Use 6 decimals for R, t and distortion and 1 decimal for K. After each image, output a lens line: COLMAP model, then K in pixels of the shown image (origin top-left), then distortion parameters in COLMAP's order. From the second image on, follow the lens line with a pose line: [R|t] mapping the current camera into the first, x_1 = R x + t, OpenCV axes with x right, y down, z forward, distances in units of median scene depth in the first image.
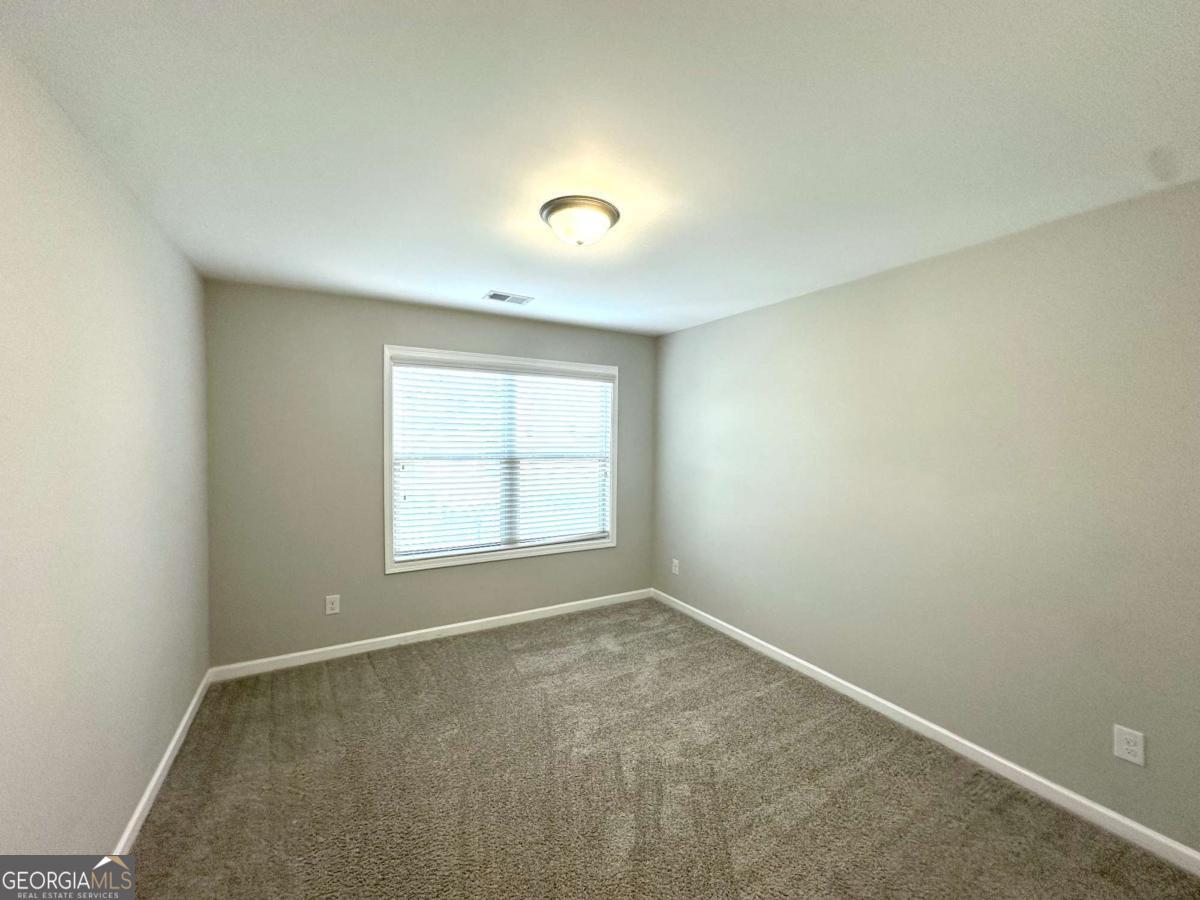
lens RADIAL K [[477.4, 0, 600.0], [0, 477.4, 450.0], [0, 0, 1]] dist [-0.004093, 0.000753]
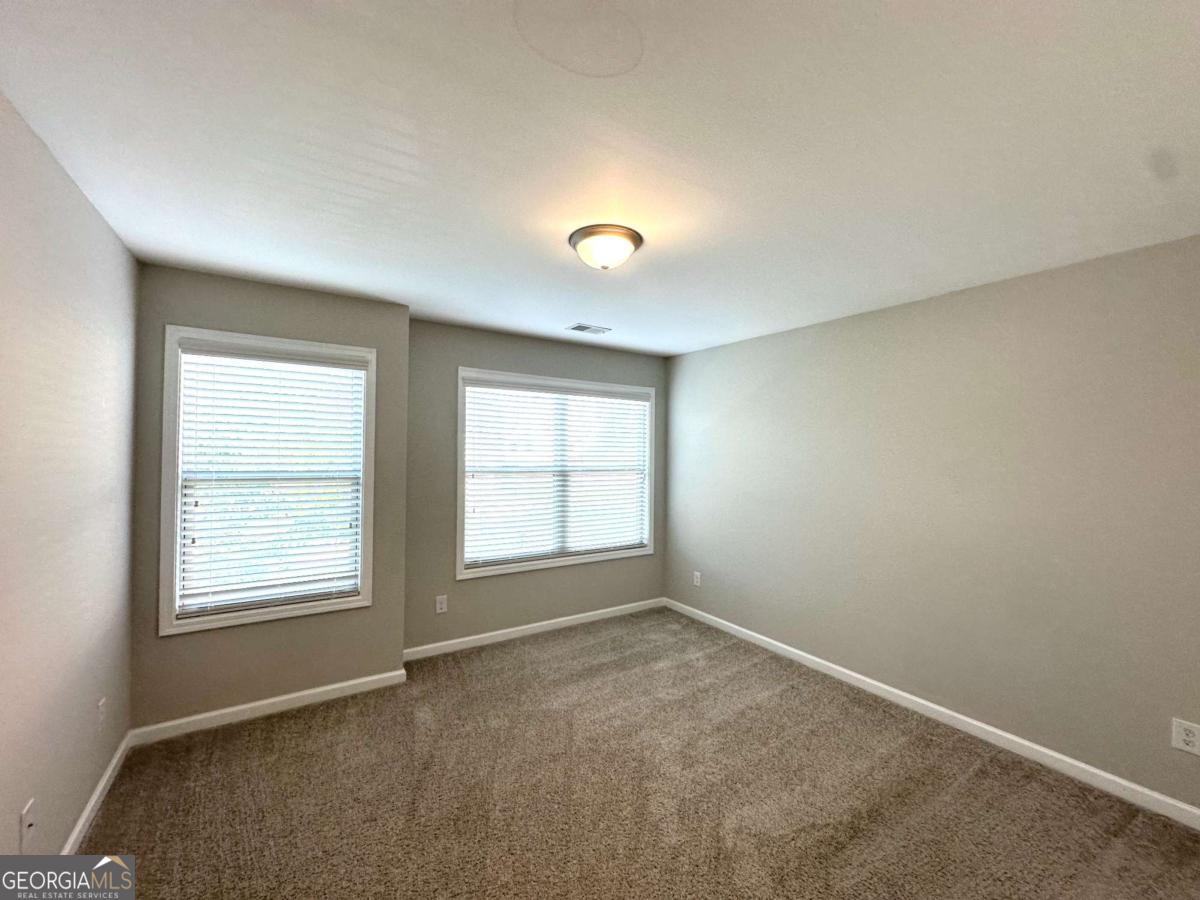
lens RADIAL K [[485.1, 0, 600.0], [0, 485.1, 450.0], [0, 0, 1]] dist [0.017895, -0.000010]
pose [[0.998319, 0.002552, 0.057905, -0.166702], [-0.000875, 0.999580, -0.028973, 0.000355], [-0.057954, 0.028874, 0.997902, -0.098106]]
